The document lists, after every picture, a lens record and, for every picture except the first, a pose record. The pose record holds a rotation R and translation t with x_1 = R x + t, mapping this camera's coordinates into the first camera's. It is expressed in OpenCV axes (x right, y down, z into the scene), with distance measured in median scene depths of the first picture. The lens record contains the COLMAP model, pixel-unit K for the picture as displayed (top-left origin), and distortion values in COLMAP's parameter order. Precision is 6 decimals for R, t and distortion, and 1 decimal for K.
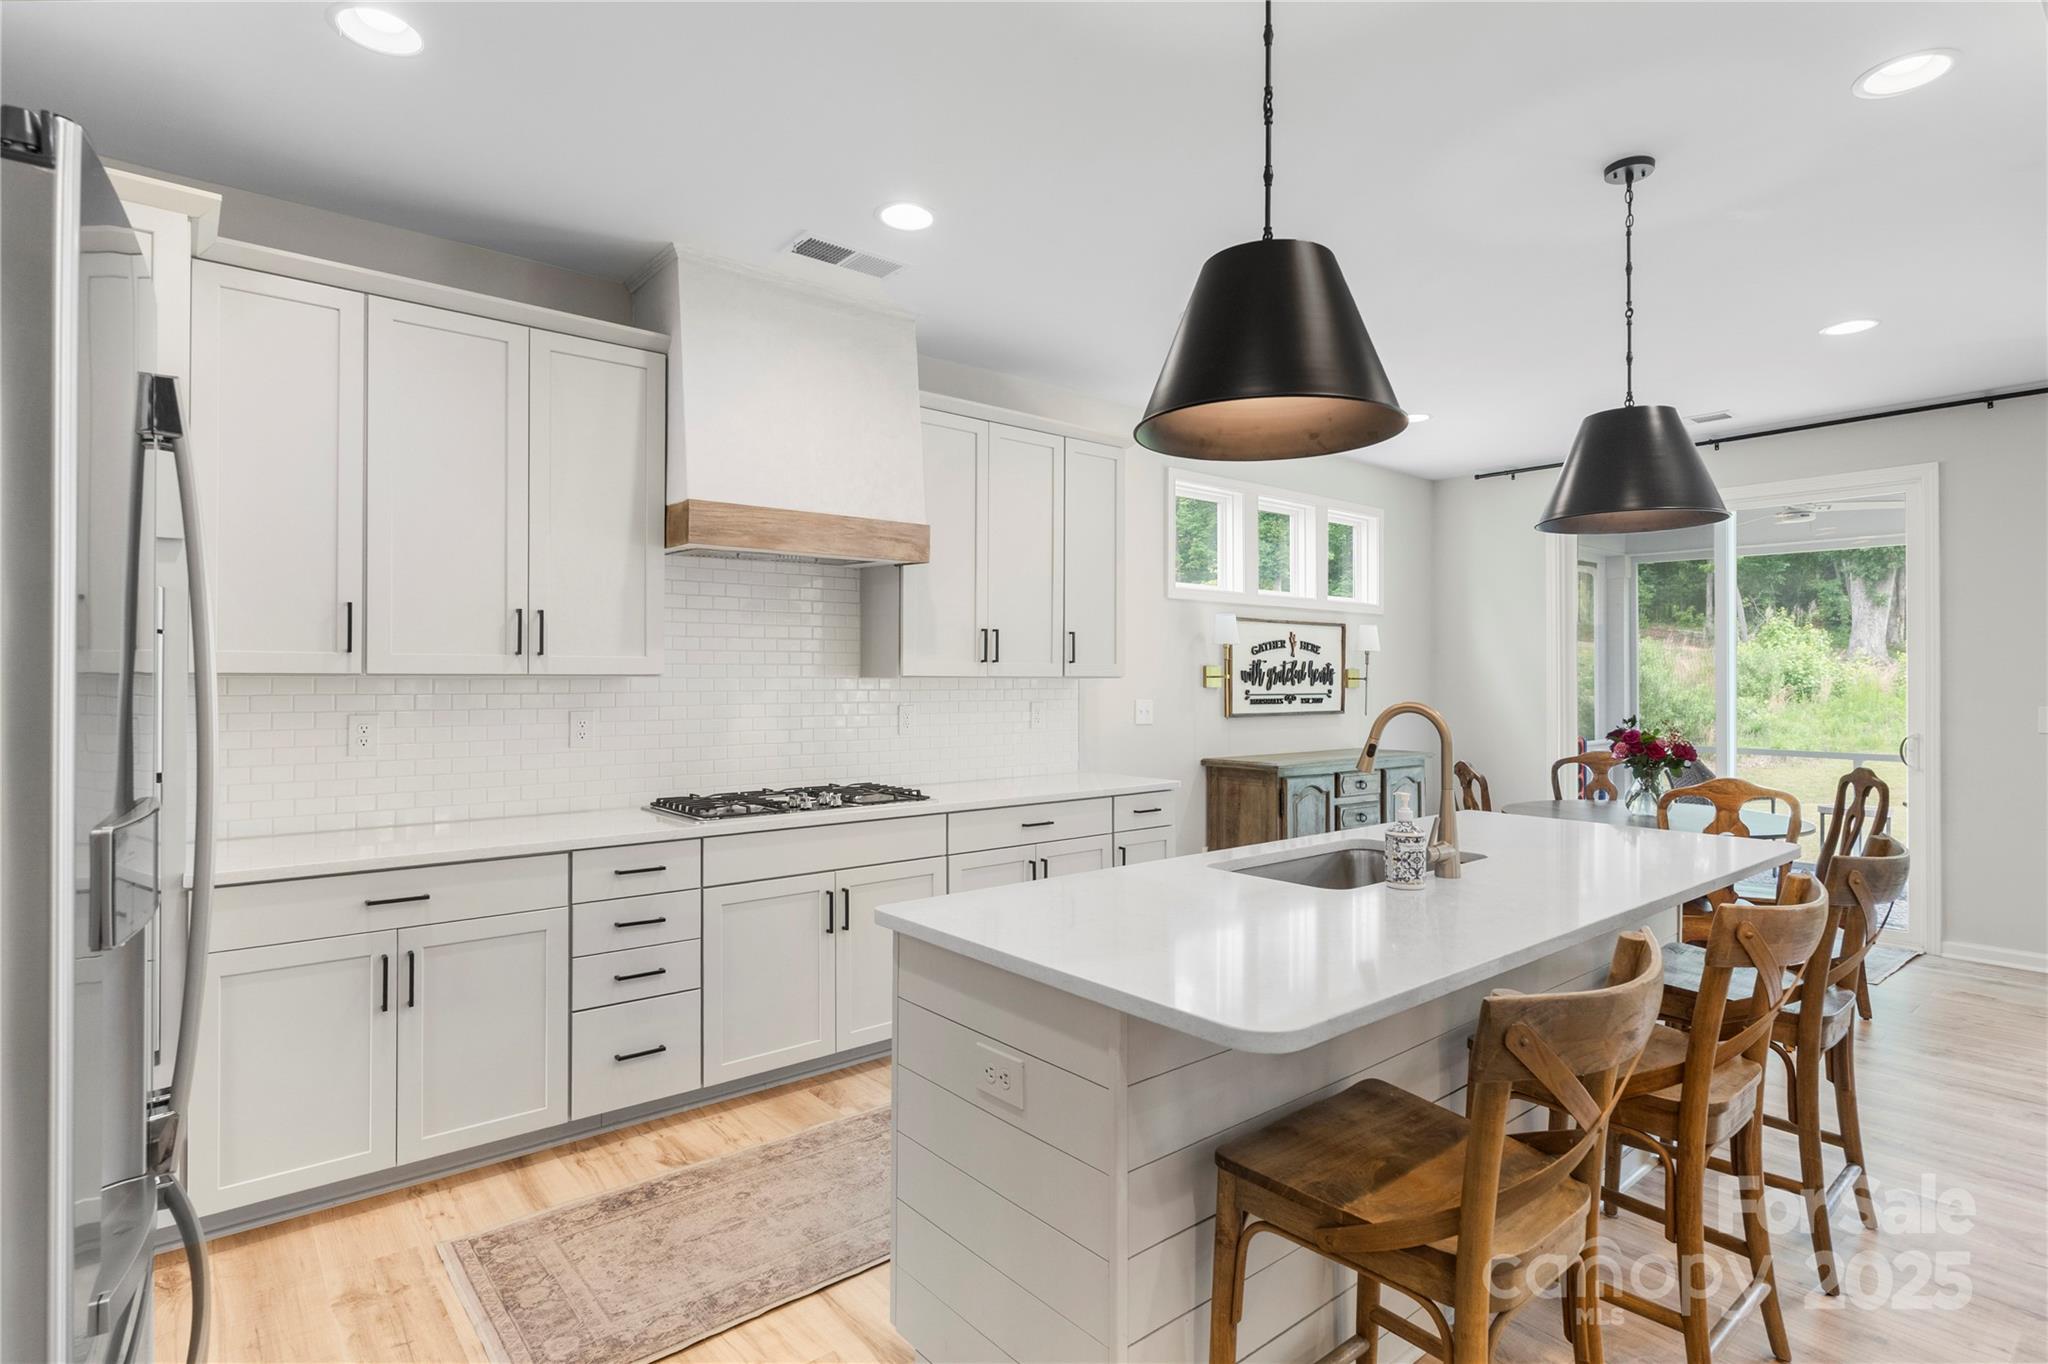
lens RADIAL K [[1048.5, 0, 1022.1], [0, 1048.5, 672.2], [0, 0, 1]] dist [-0.002711, -0.000060]
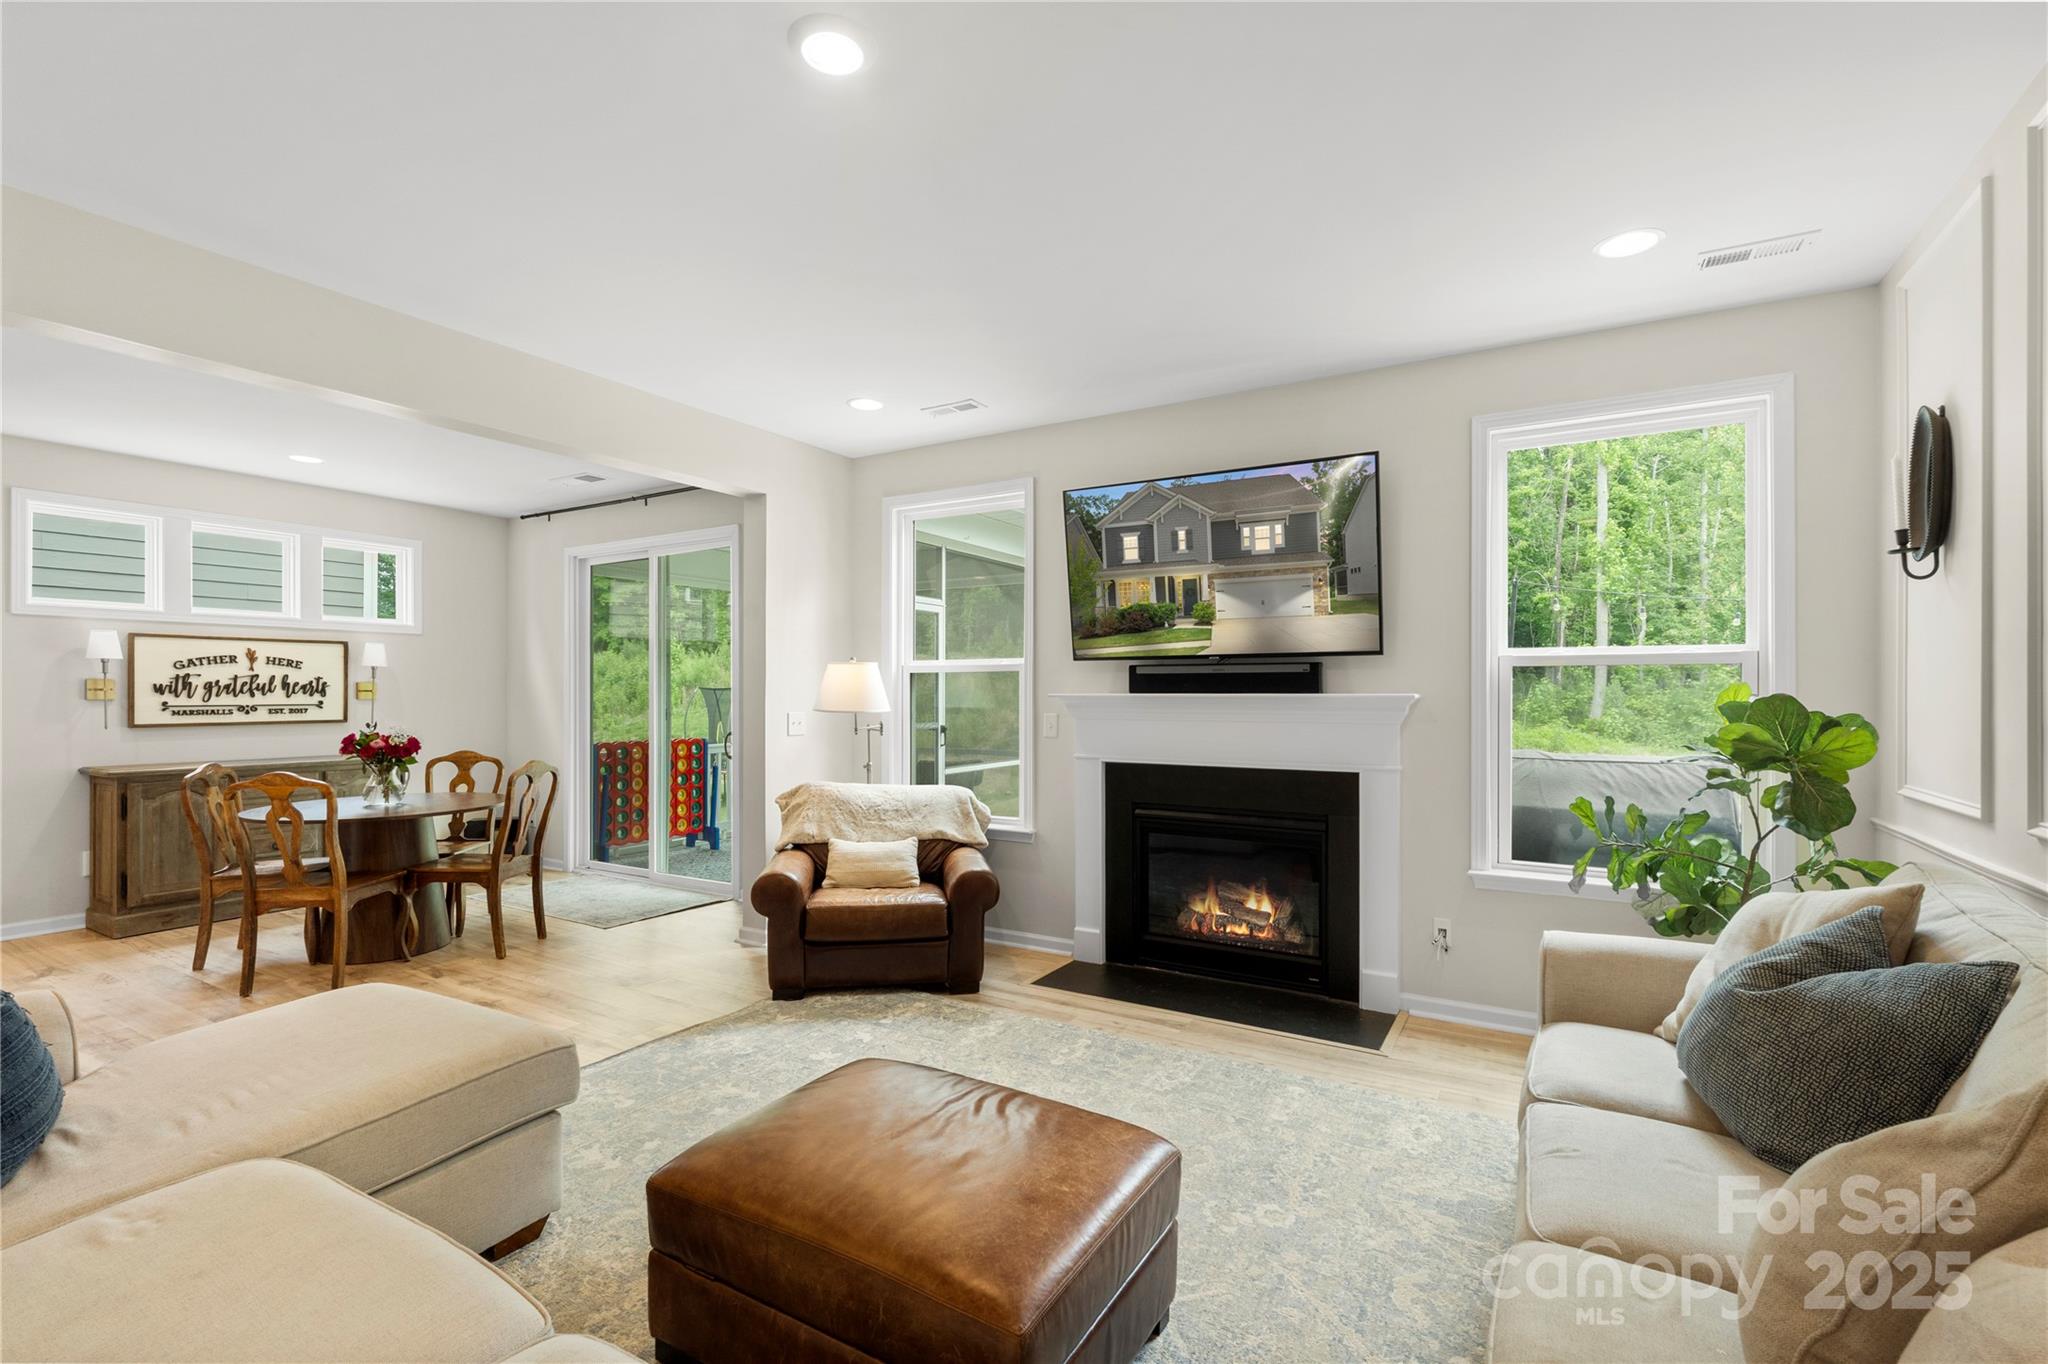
lens RADIAL K [[923.4, 0, 1069.0], [0, 923.4, 720.7], [0, 0, 1]] dist [0.000089, -0.000004]
pose [[0.938198, -0.013507, 0.345835, 0.721487], [0.000294, 0.999269, 0.038230, 0.000478], [-0.346098, -0.035766, 0.937516, -0.192929]]
